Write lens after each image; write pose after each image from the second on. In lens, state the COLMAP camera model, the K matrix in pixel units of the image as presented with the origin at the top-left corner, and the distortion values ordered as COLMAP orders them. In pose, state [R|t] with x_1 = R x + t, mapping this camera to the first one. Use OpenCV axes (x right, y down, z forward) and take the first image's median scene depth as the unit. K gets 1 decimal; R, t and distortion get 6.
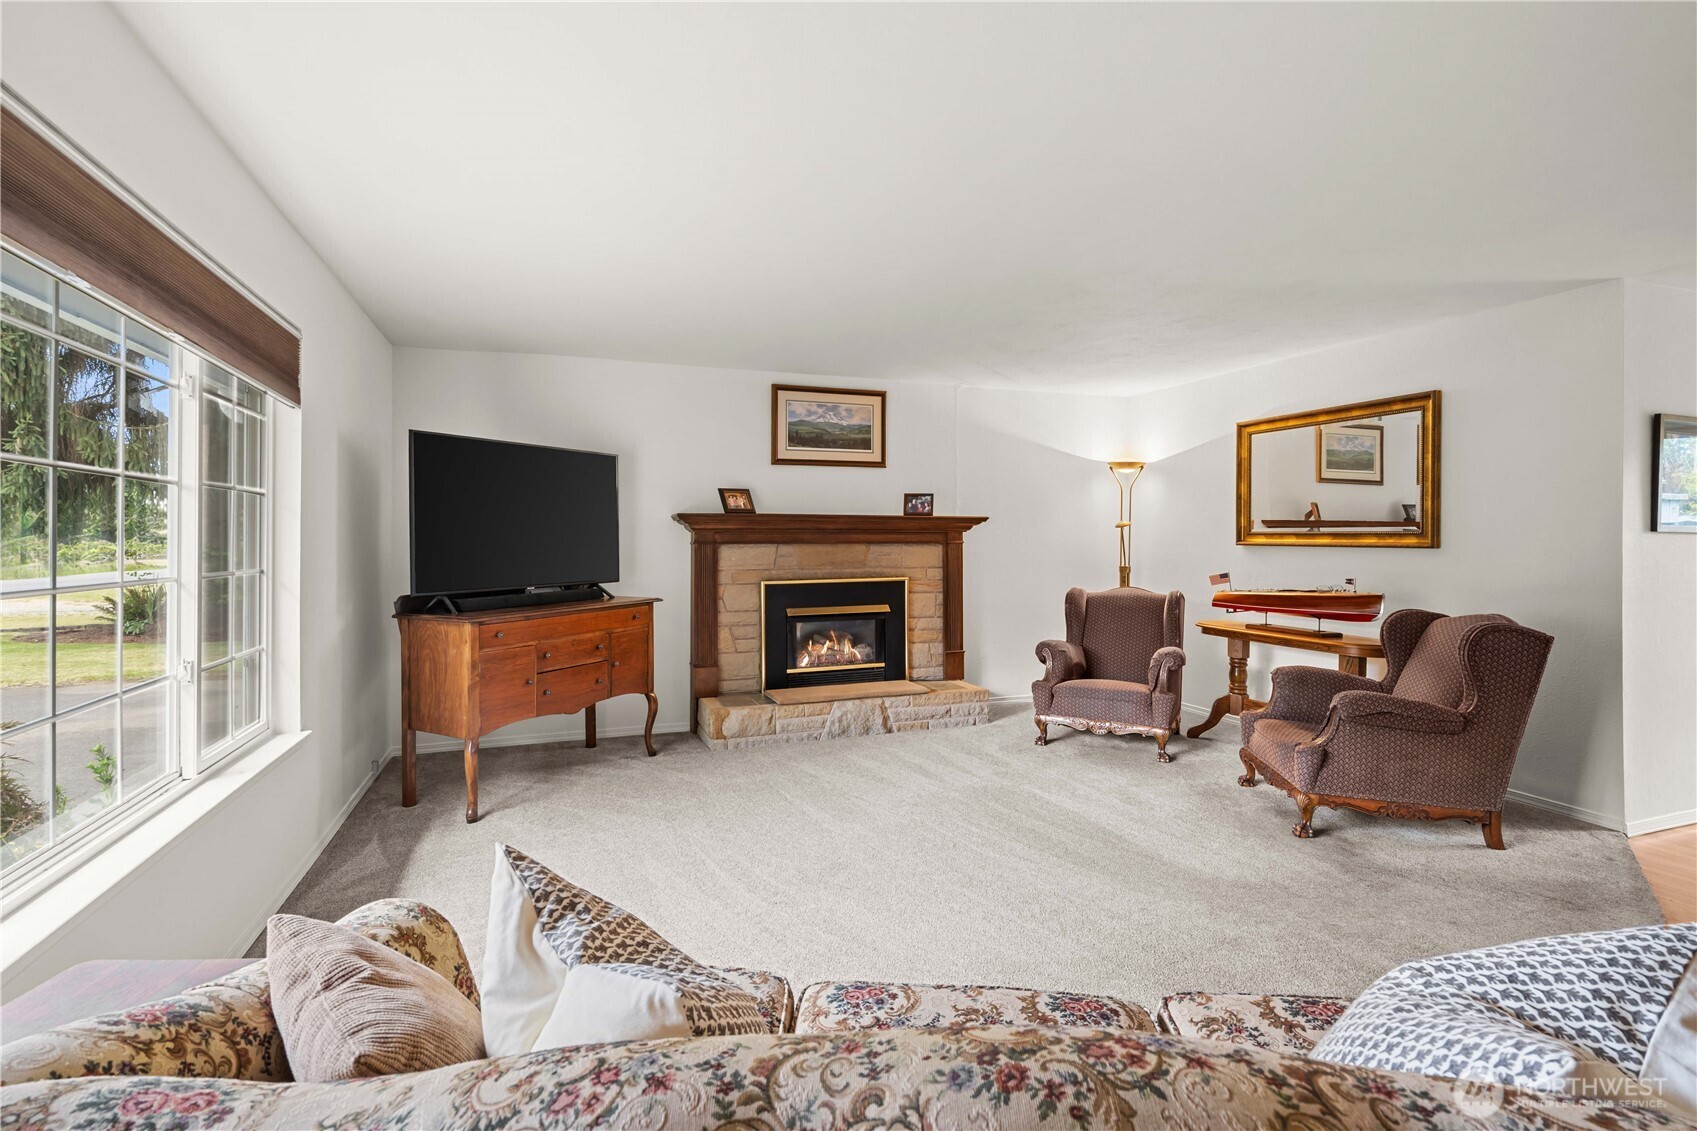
lens RADIAL K [[771.5, 0, 831.2], [0, 771.5, 533.3], [0, 0, 1]] dist [-0.009694, 0.003991]
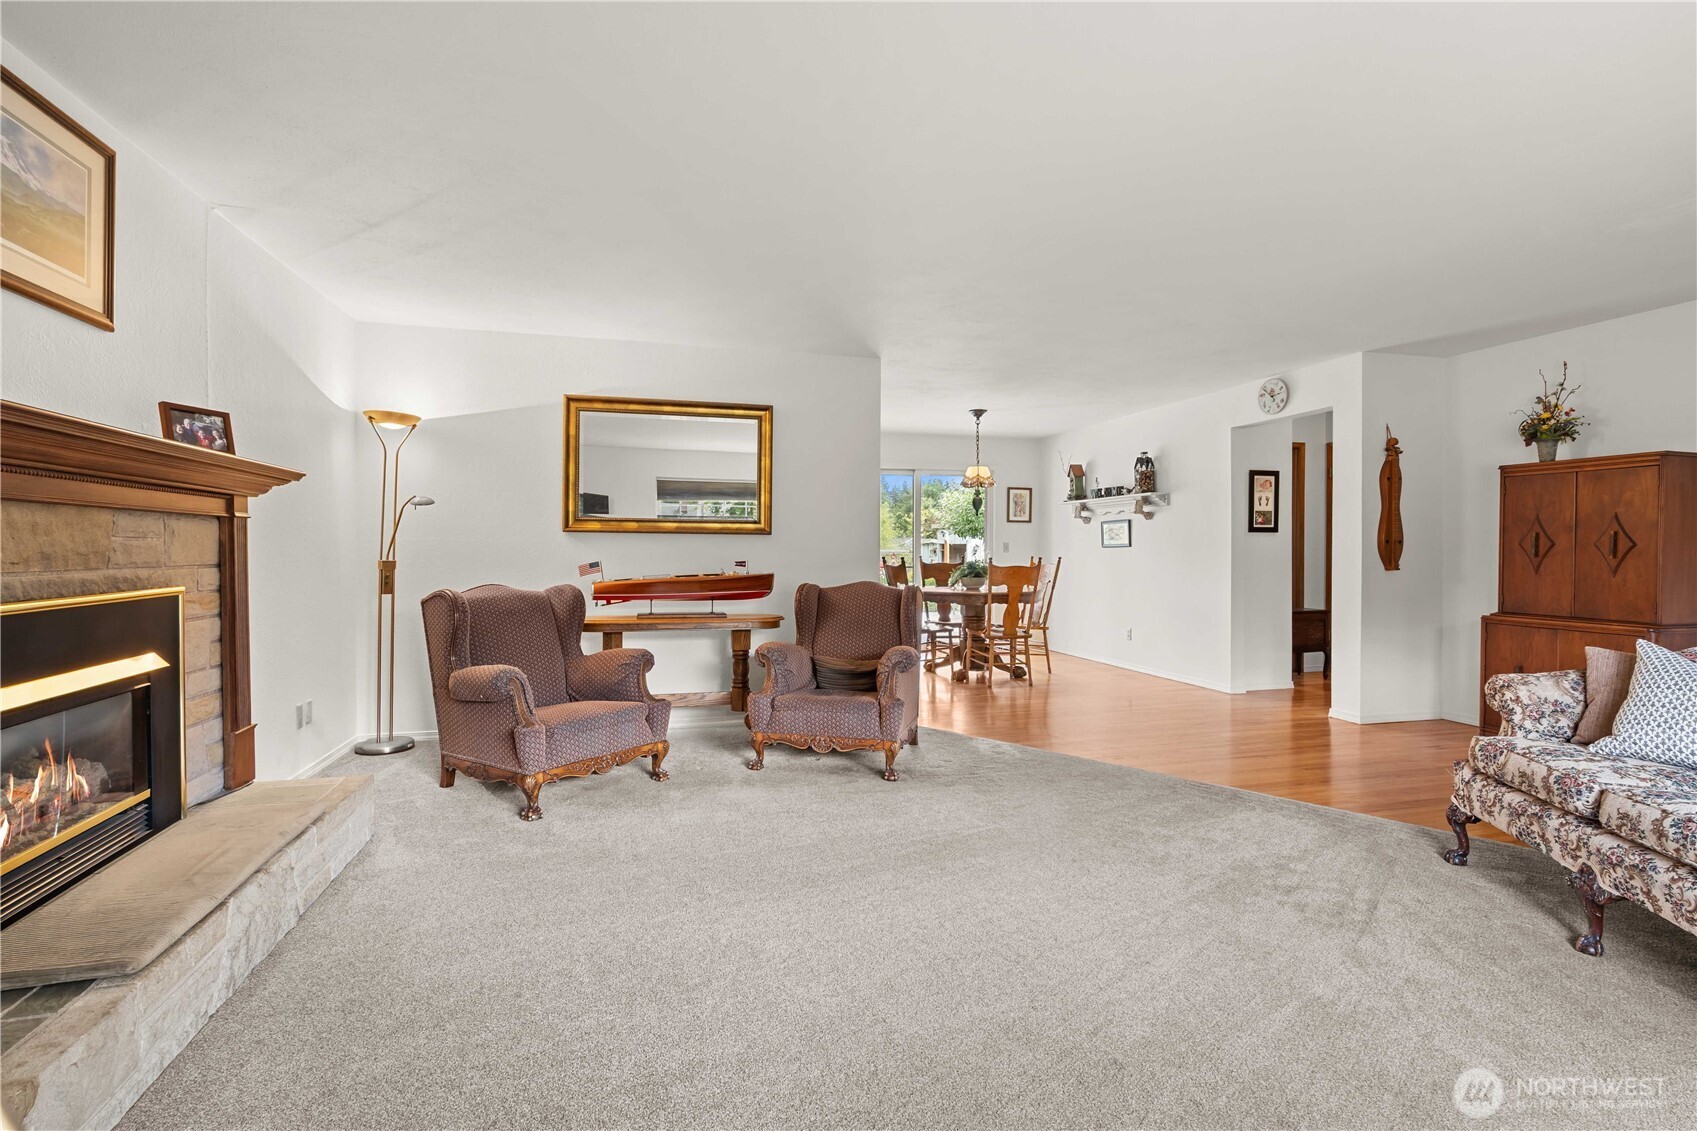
lens RADIAL K [[771.5, 0, 843.8], [0, 771.5, 555.1], [0, 0, 1]] dist [-0.009694, 0.003991]
pose [[0.083197, -0.008520, 0.996497, -0.335542], [-0.012696, 0.999873, 0.009608, 0.030046], [-0.996452, -0.013451, 0.083078, 0.606643]]
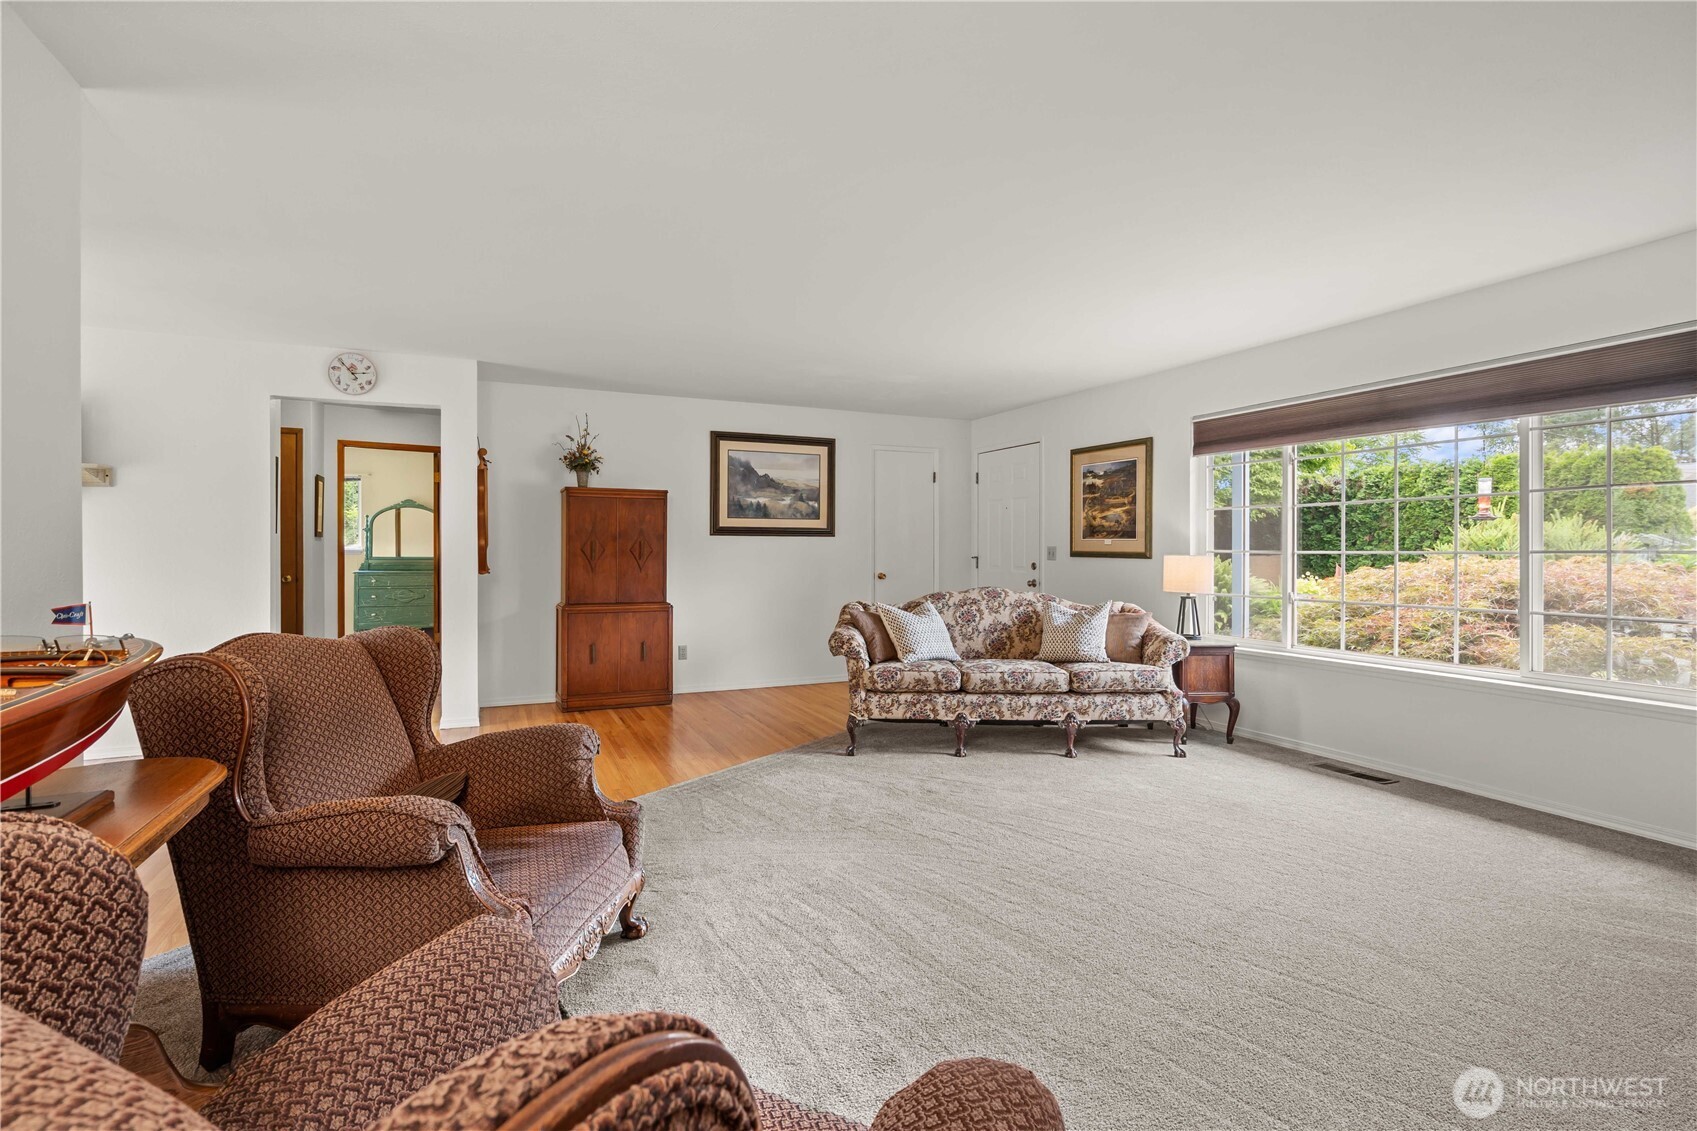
lens RADIAL K [[771.5, 0, 844.9], [0, 771.5, 566.0], [0, 0, 1]] dist [-0.009694, 0.003991]
pose [[-0.998145, 0.000320, -0.060876, 0.275780], [-0.000147, 0.999971, 0.007678, 0.031127], [0.060876, 0.007672, -0.998116, 1.053627]]
